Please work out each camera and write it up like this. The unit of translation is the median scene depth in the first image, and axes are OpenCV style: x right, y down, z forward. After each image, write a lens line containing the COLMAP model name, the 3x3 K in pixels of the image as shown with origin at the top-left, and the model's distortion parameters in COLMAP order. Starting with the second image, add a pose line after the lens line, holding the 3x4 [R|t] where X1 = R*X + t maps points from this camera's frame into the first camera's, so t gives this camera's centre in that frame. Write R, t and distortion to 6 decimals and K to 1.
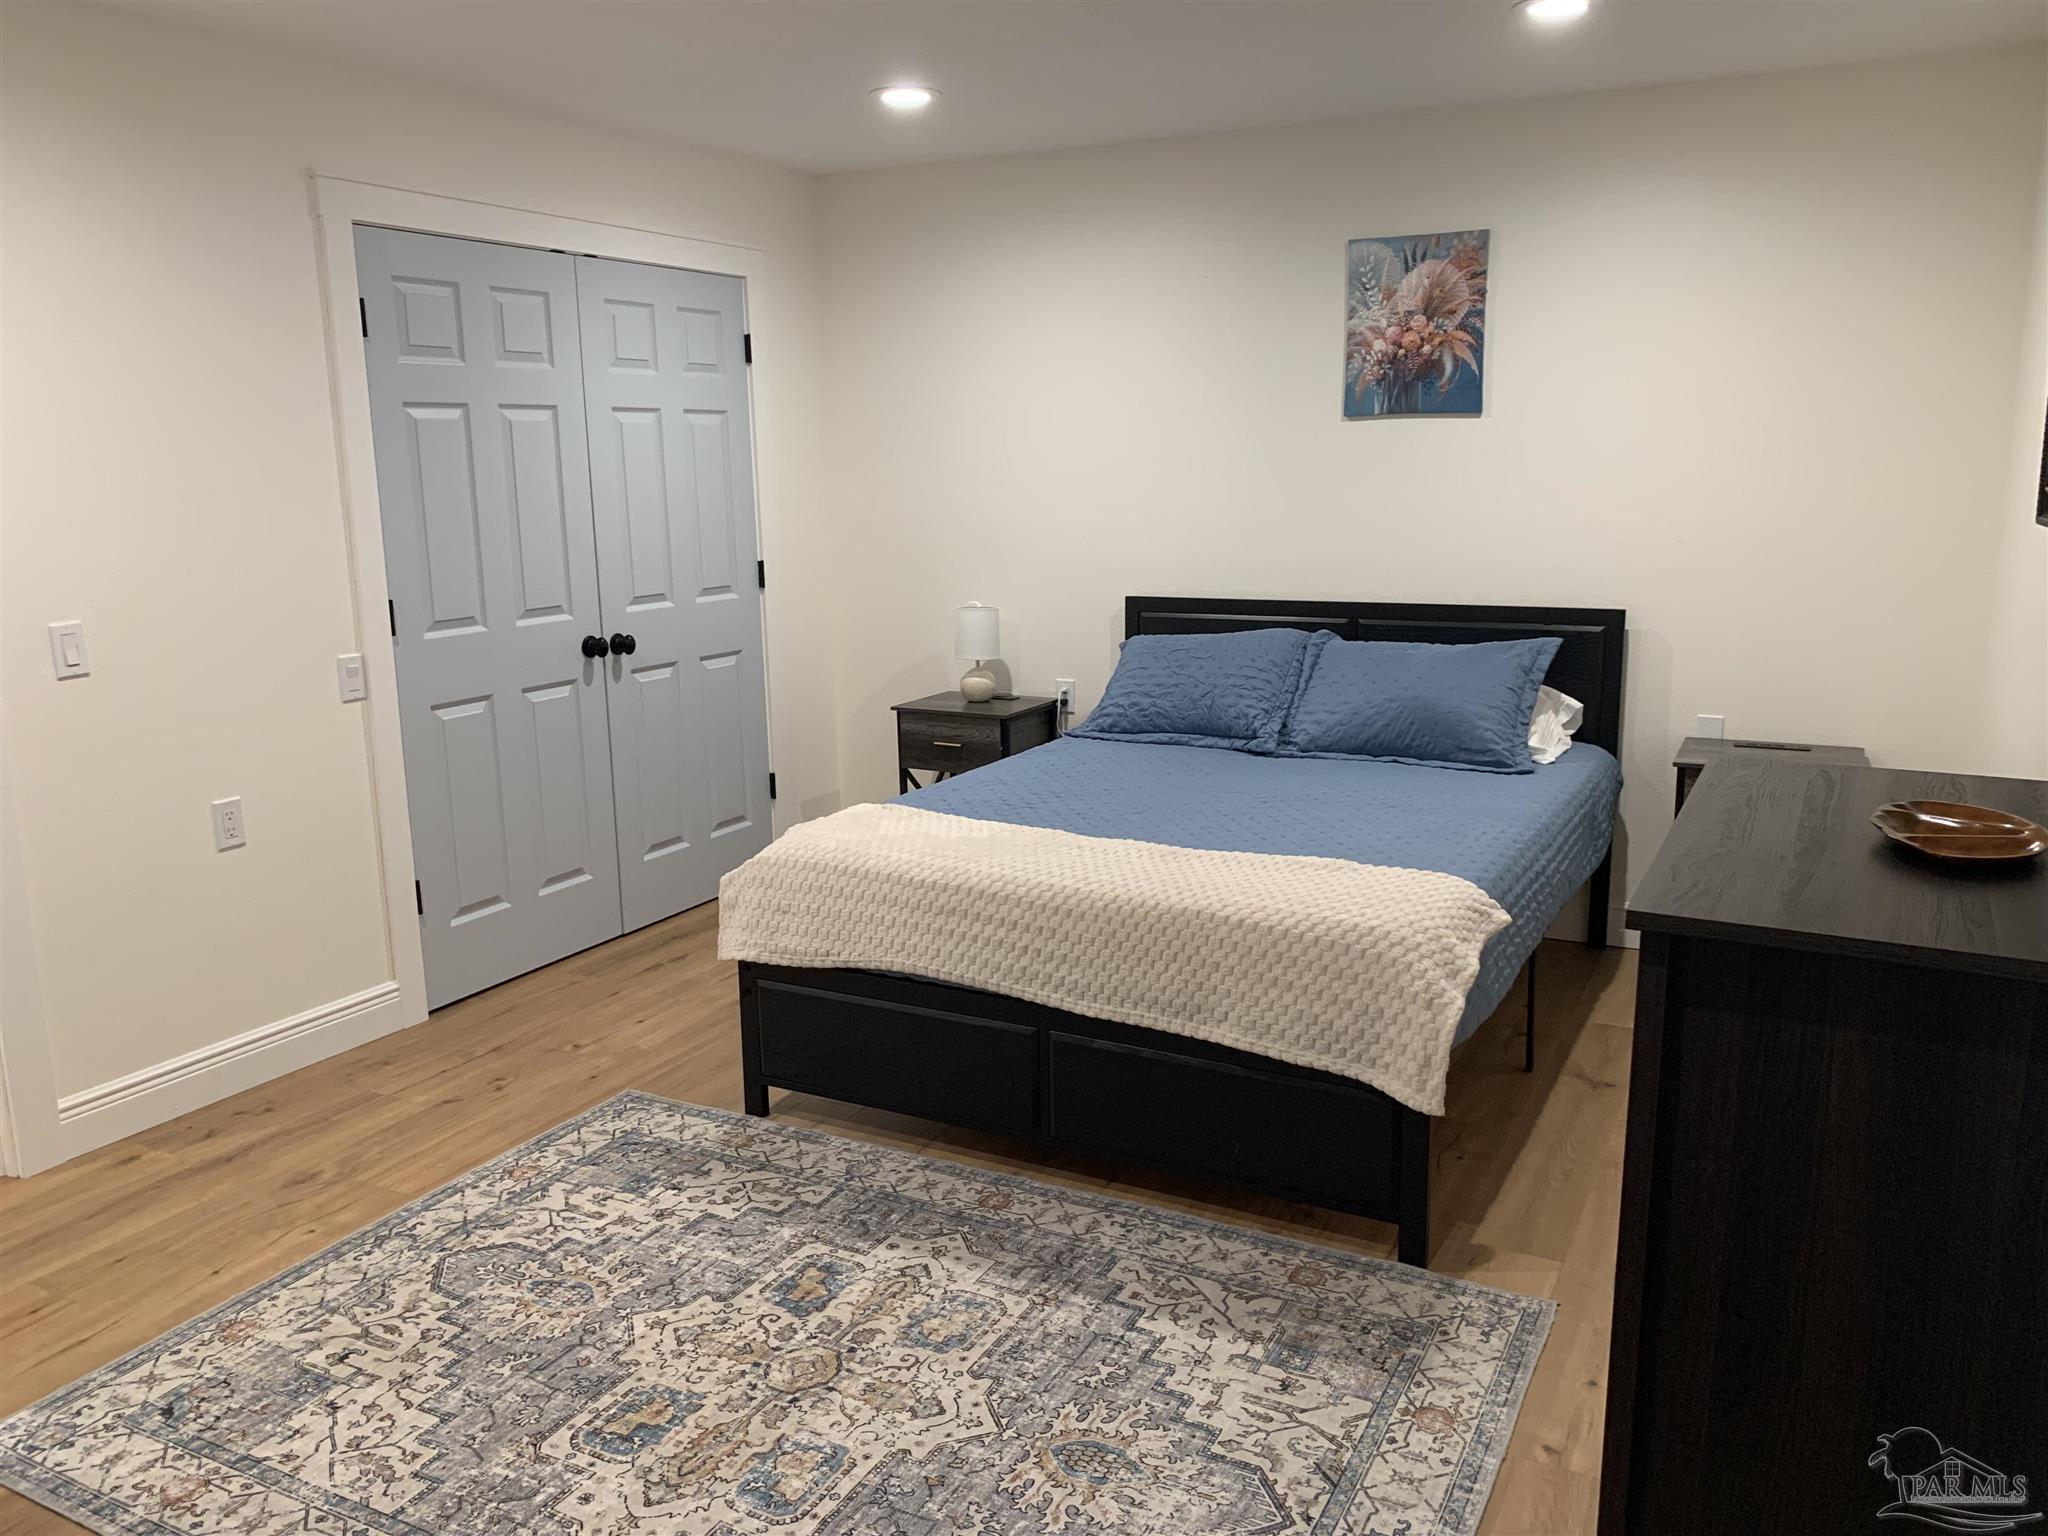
lens RADIAL K [[1540.9, 0, 1037.5], [0, 1540.9, 759.1], [0, 0, 1]] dist [0.032162, -0.028135]
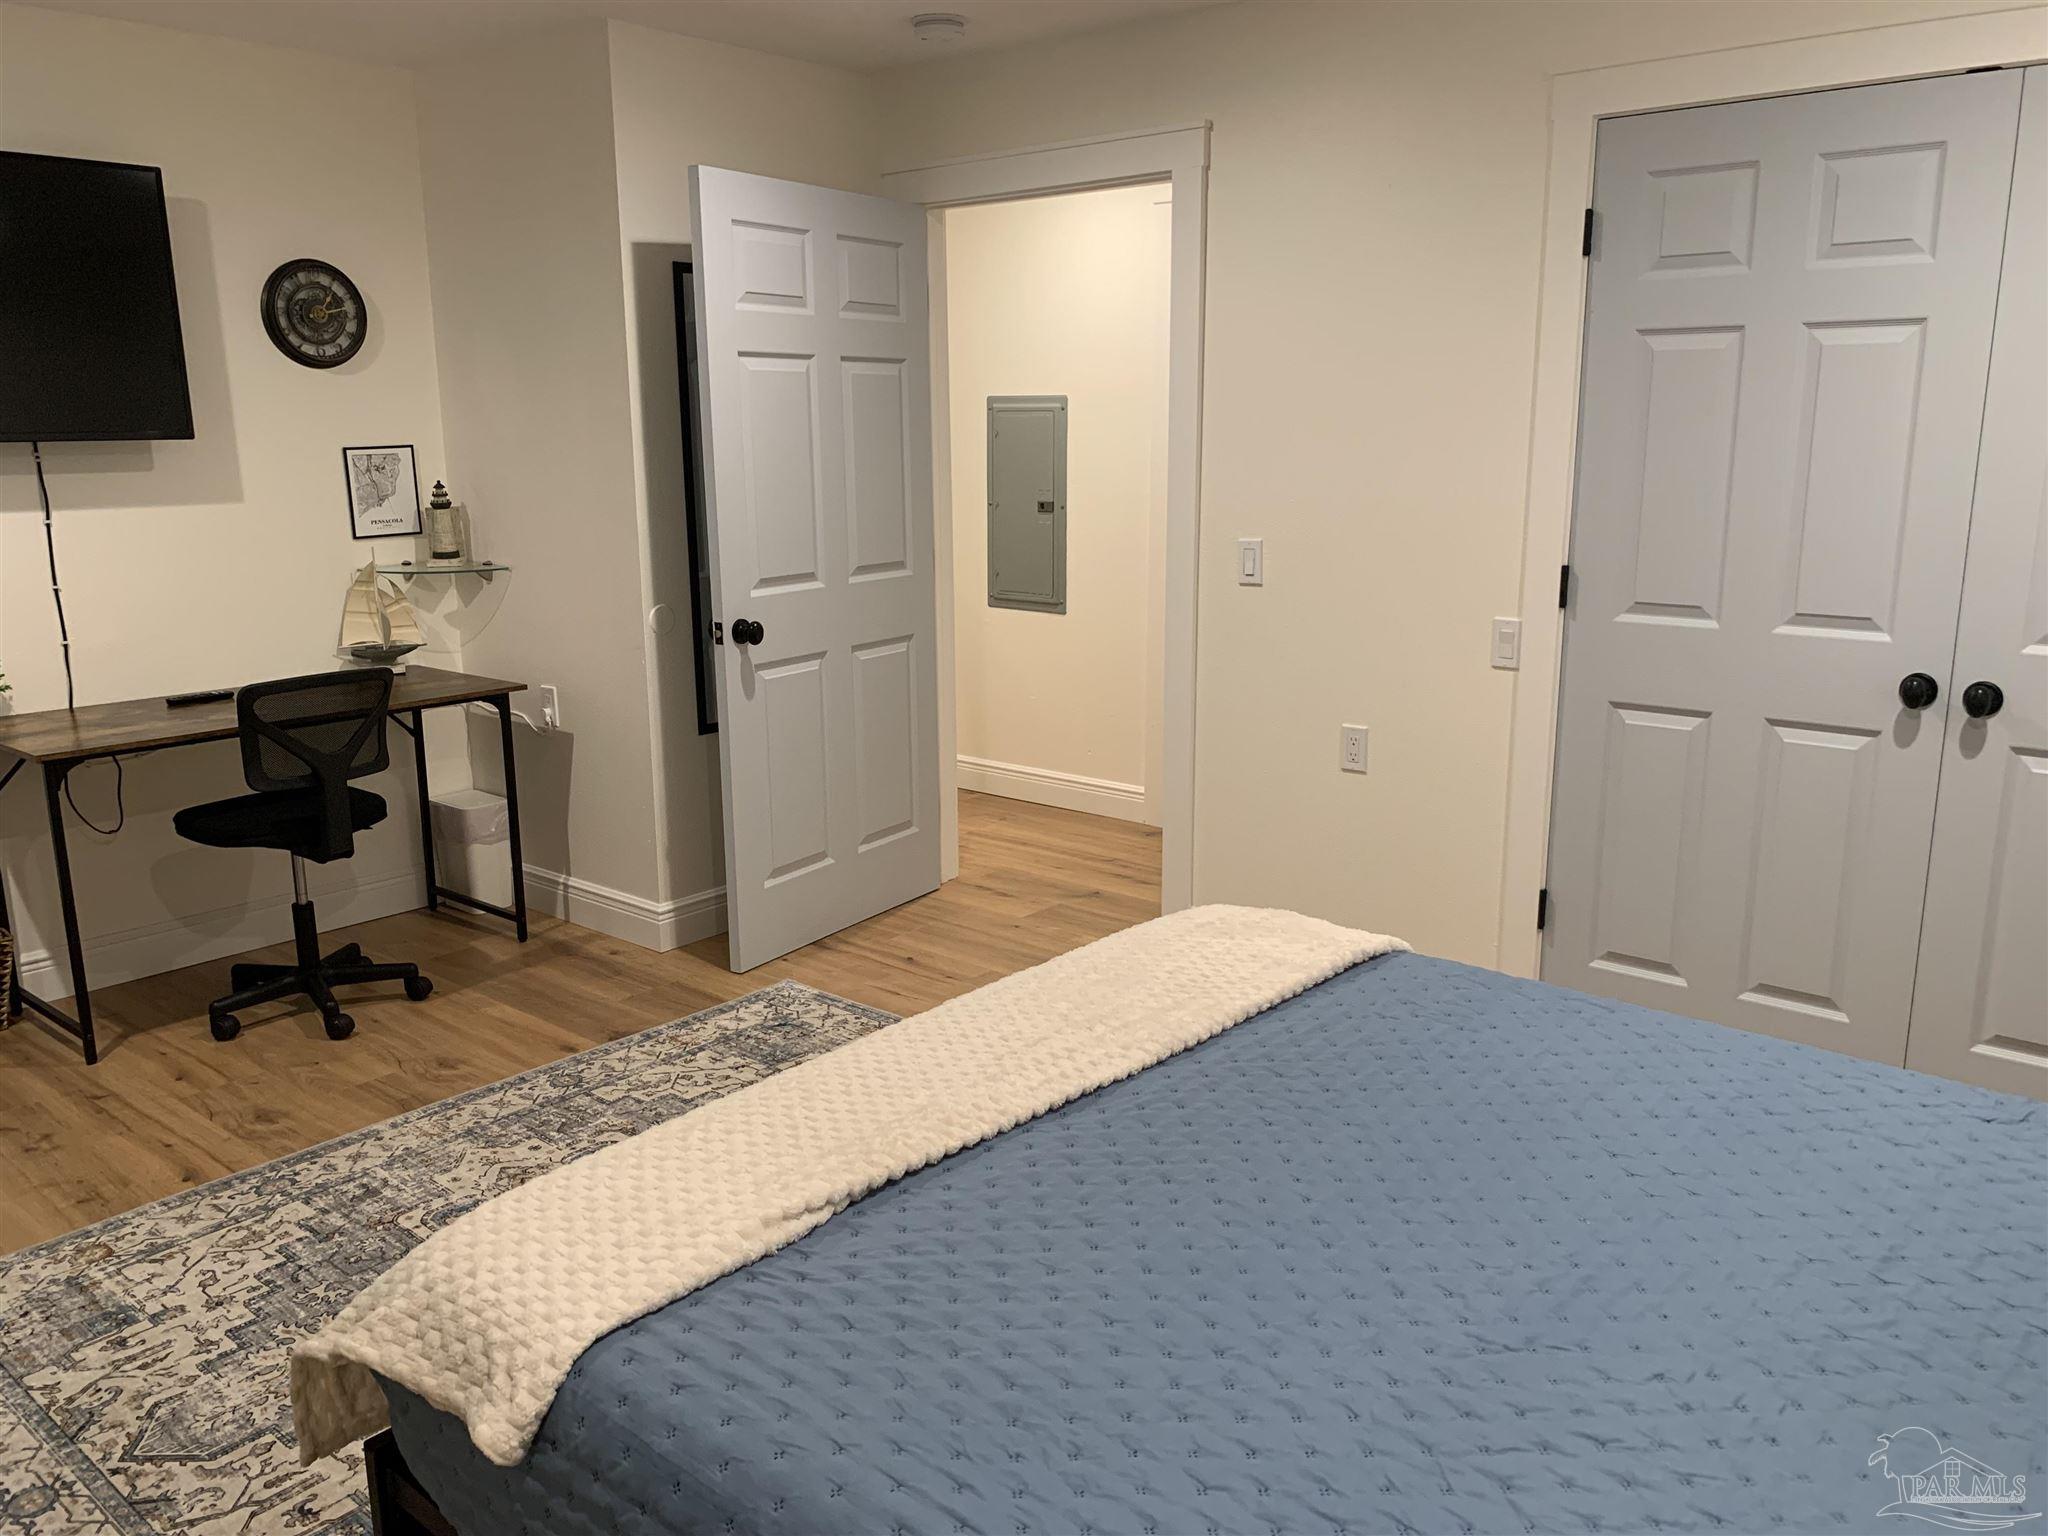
lens RADIAL K [[1540.9, 0, 1039.1], [0, 1540.9, 775.7], [0, 0, 1]] dist [0.032162, -0.028135]
pose [[-0.203099, 0.241641, -0.948873, 0.803002], [-0.181103, 0.943080, 0.278930, -0.296945], [0.962264, 0.228494, -0.147776, 1.437898]]
